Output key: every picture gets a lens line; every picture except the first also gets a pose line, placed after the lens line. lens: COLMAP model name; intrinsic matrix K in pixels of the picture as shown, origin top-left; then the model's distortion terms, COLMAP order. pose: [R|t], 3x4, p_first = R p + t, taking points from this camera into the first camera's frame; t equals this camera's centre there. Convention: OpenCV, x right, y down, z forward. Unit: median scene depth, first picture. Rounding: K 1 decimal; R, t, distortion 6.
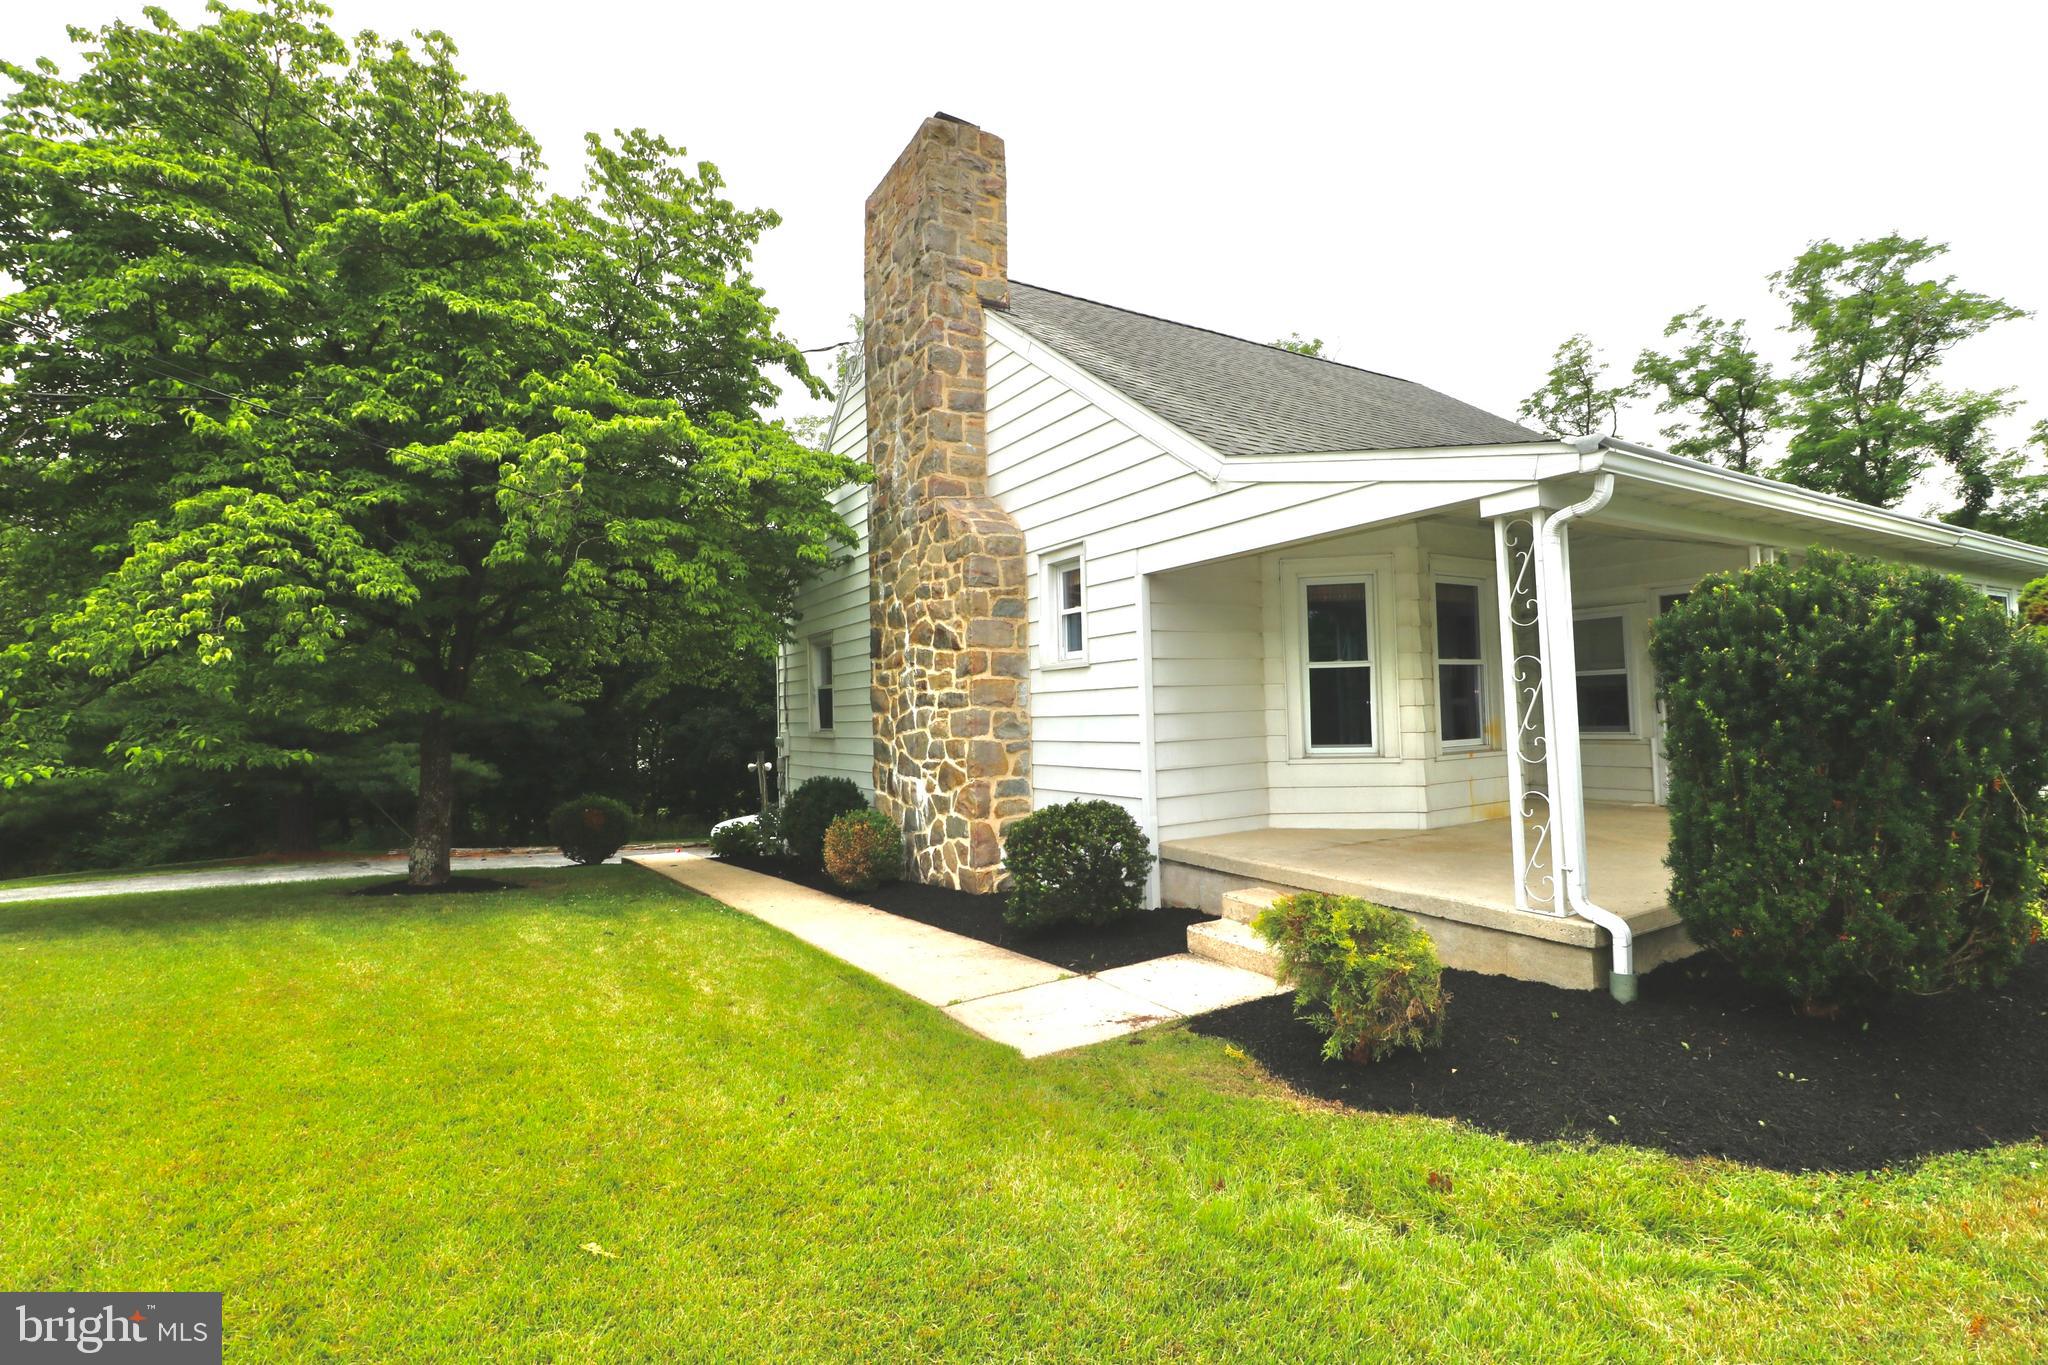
lens RADIAL K [[939.7, 0, 1014.8], [0, 939.7, 680.9], [0, 0, 1]] dist [0.007388, -0.001208]
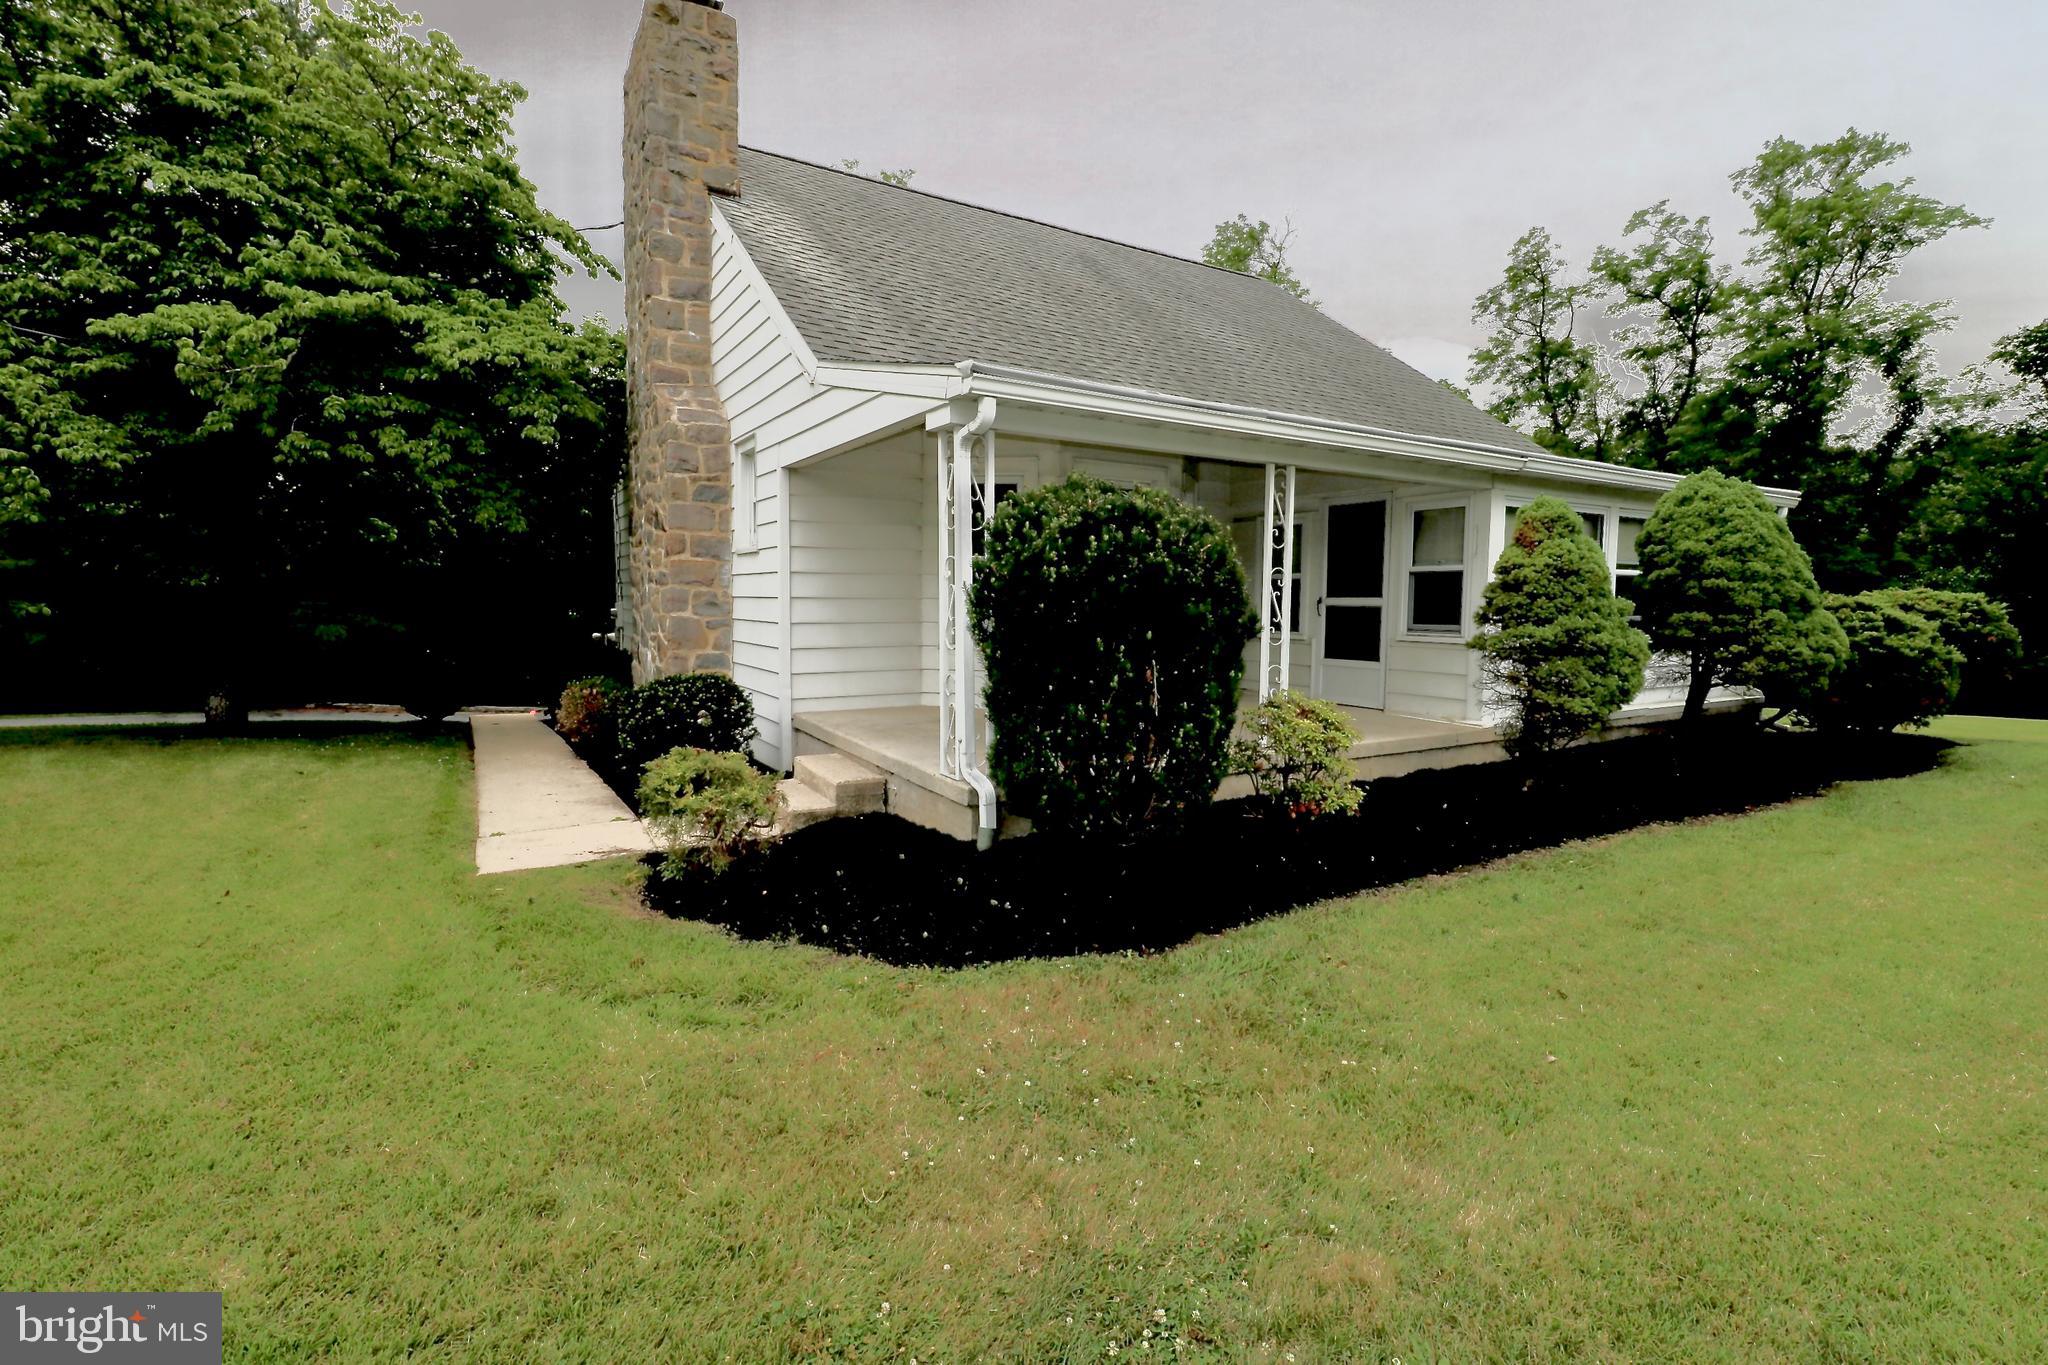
lens RADIAL K [[939.7, 0, 1033.8], [0, 939.7, 677.1], [0, 0, 1]] dist [0.007388, -0.001208]
pose [[0.999224, 0.038978, -0.005712, 0.355707], [-0.038040, 0.992359, 0.117373, -0.009716], [0.010243, -0.117064, 0.993072, -0.079888]]
